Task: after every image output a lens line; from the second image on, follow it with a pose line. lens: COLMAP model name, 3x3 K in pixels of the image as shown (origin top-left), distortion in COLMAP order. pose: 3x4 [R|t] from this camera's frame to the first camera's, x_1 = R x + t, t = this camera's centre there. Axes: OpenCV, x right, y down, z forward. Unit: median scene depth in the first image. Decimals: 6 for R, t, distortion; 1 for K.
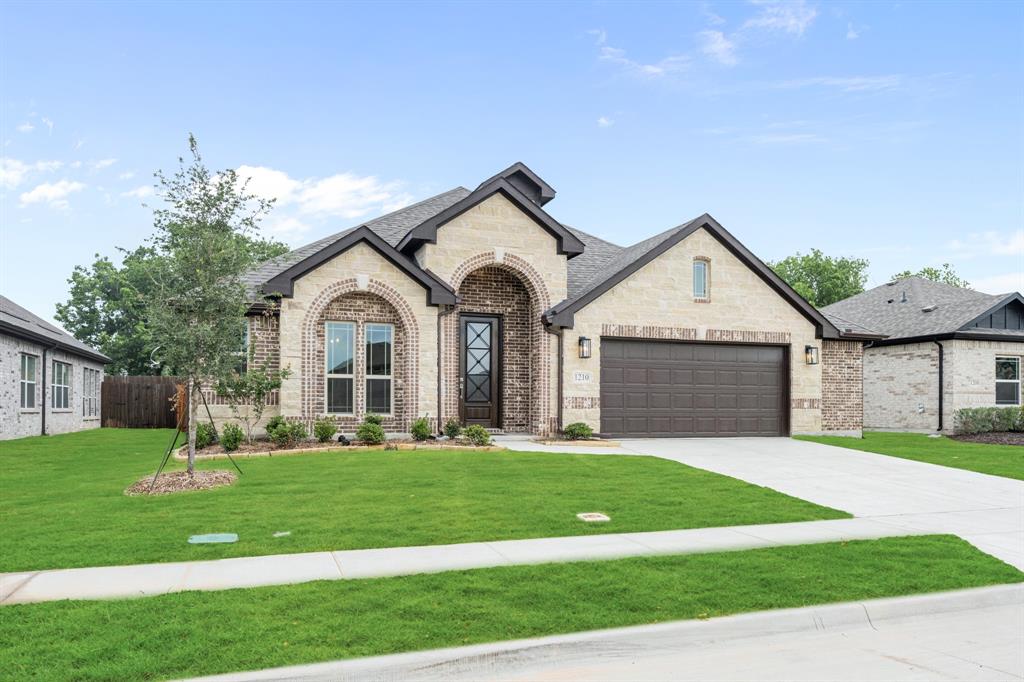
lens RADIAL K [[623.2, 0, 461.6], [0, 623.2, 413.1], [0, 0, 1]] dist [-0.002028, 0.001419]
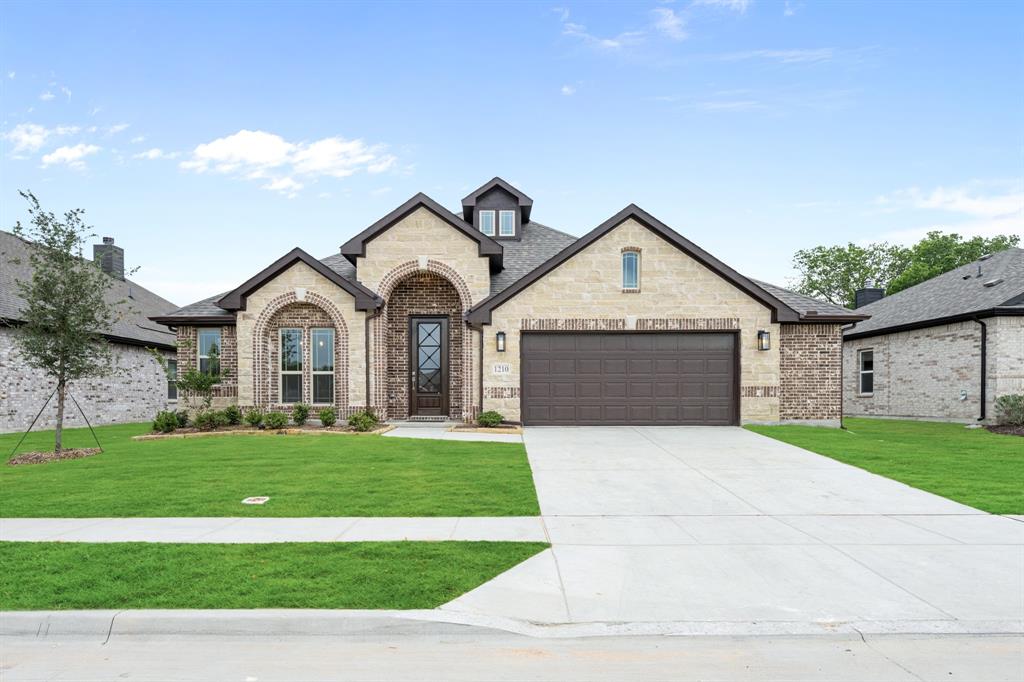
lens RADIAL K [[514.2, 0, 509.3], [0, 514.2, 407.1], [0, 0, 1]] dist [0.000551, -0.000102]
pose [[0.956848, -0.000207, -0.290589, 0.467518], [0.003399, 0.999939, 0.010477, -0.001068], [0.290569, -0.011013, 0.956791, 0.148969]]
